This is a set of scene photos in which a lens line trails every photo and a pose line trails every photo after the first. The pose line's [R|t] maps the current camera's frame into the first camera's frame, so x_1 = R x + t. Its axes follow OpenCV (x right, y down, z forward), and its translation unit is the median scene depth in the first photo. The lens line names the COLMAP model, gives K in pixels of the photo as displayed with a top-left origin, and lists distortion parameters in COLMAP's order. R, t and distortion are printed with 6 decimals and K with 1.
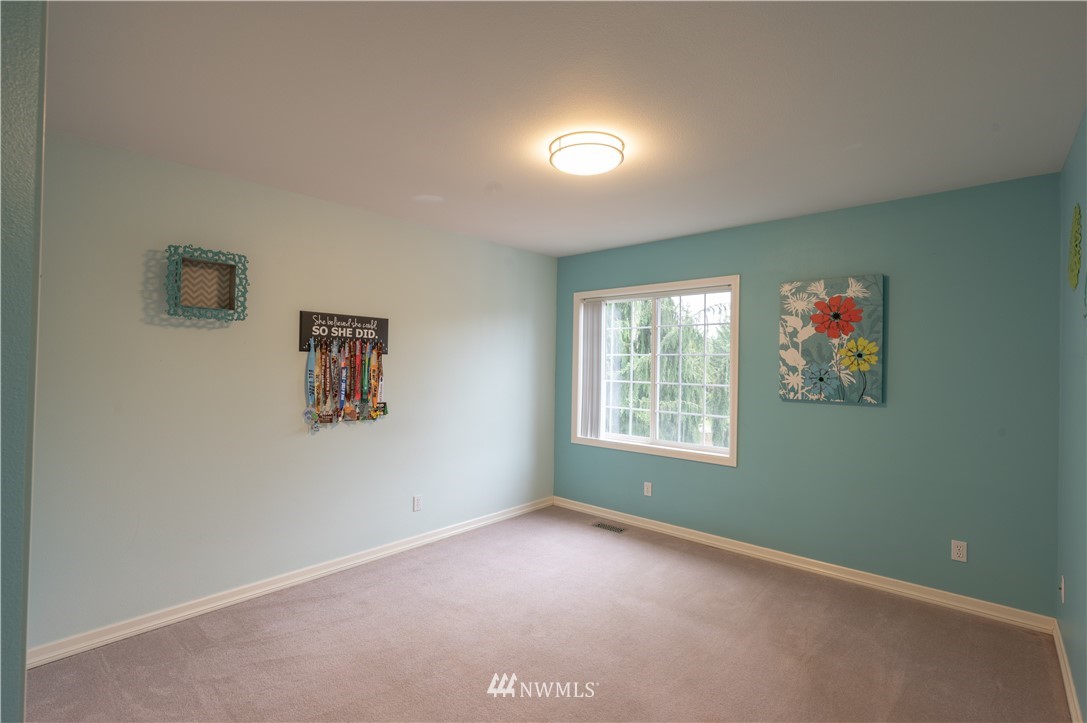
lens RADIAL K [[501.7, 0, 545.6], [0, 501.7, 361.4], [0, 0, 1]] dist [-0.002316, -0.000321]
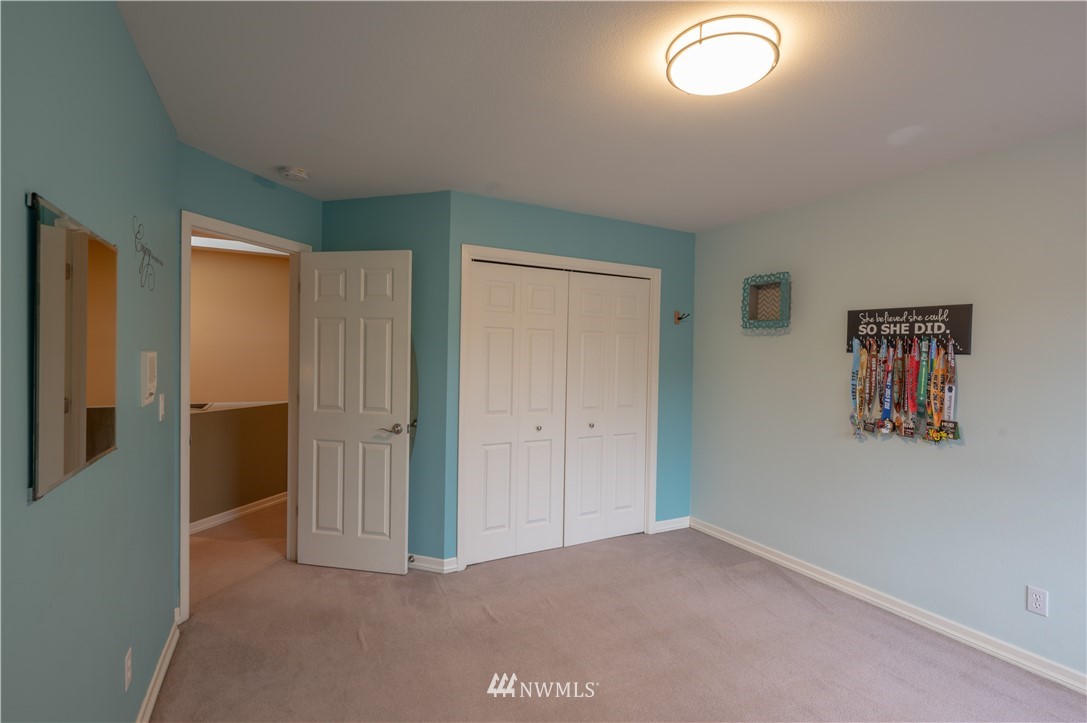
lens RADIAL K [[501.7, 0, 536.9], [0, 501.7, 362.1], [0, 0, 1]] dist [-0.002316, -0.000321]
pose [[-0.353902, -0.001794, -0.935281, 0.577224], [-0.020215, 0.999779, 0.005731, 0.004621], [0.935064, 0.020934, -0.353861, 0.715737]]
